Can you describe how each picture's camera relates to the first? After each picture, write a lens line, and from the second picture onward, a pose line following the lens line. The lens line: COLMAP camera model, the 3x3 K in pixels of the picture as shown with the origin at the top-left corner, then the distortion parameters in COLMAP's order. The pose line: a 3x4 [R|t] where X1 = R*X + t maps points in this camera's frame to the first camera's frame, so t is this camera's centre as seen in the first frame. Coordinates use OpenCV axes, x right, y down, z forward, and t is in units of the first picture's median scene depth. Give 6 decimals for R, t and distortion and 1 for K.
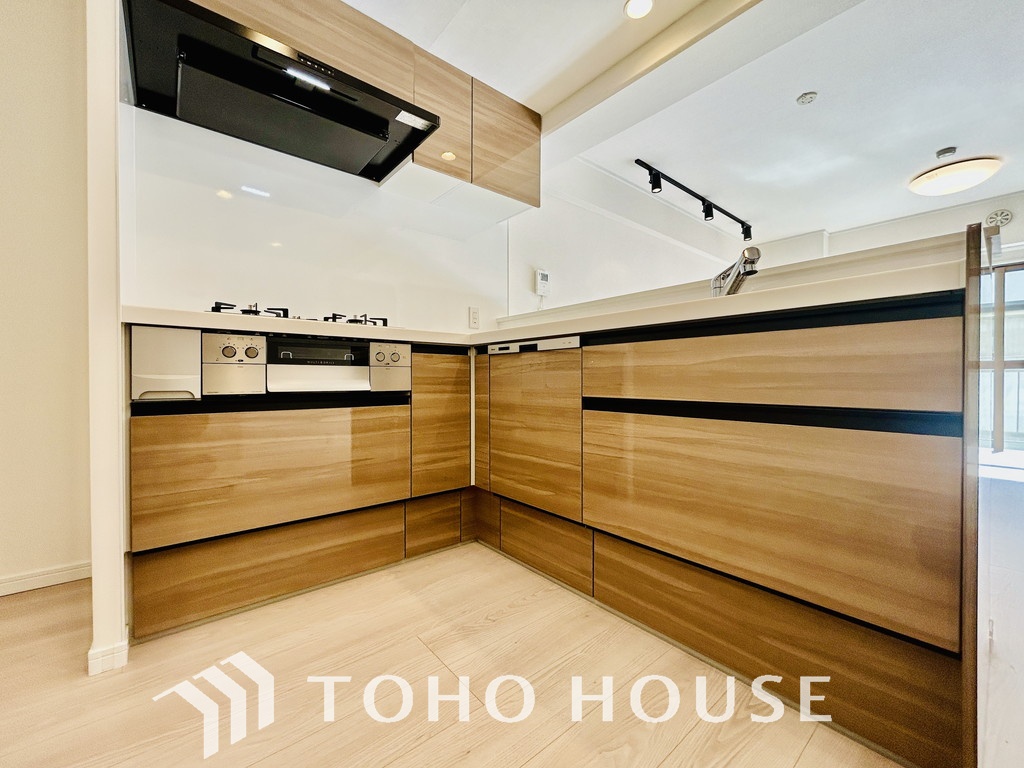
lens RADIAL K [[416.9, 0, 510.8], [0, 416.9, 383.2], [0, 0, 1]] dist [0.001878, -0.000163]
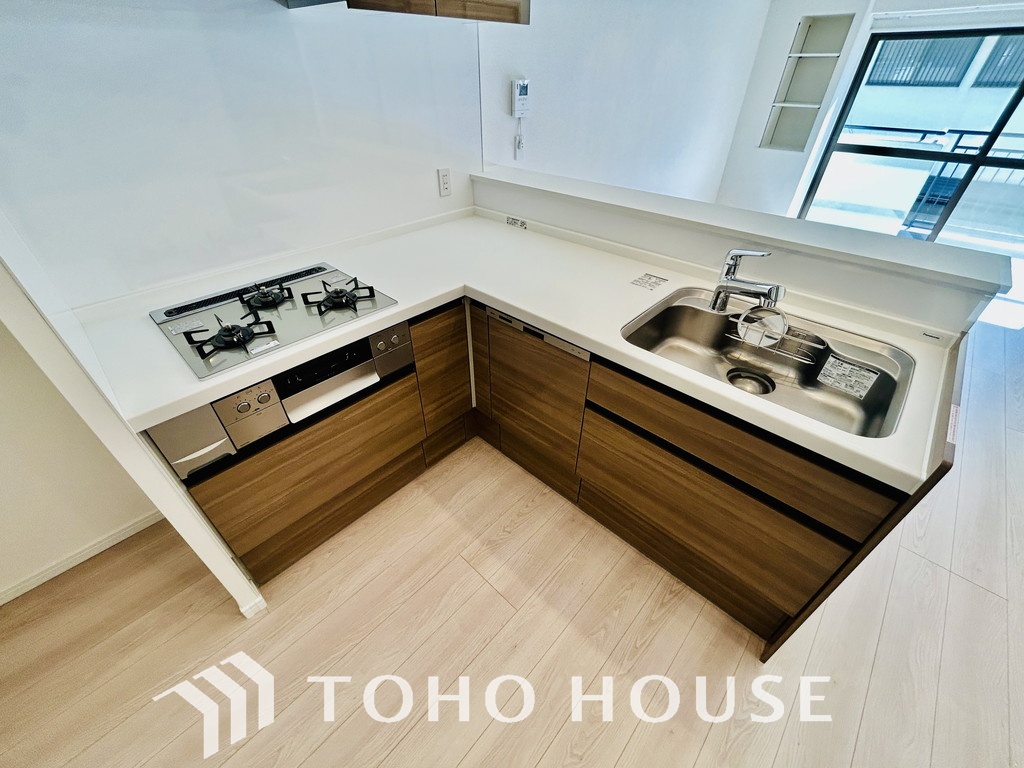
lens RADIAL K [[416.9, 0, 510.8], [0, 416.9, 383.2], [0, 0, 1]] dist [0.001878, -0.000163]
pose [[0.992830, -0.072812, 0.094800, -0.106106], [0.001644, 0.801314, 0.598242, -0.543519], [-0.119523, -0.593797, 0.795688, 0.134513]]
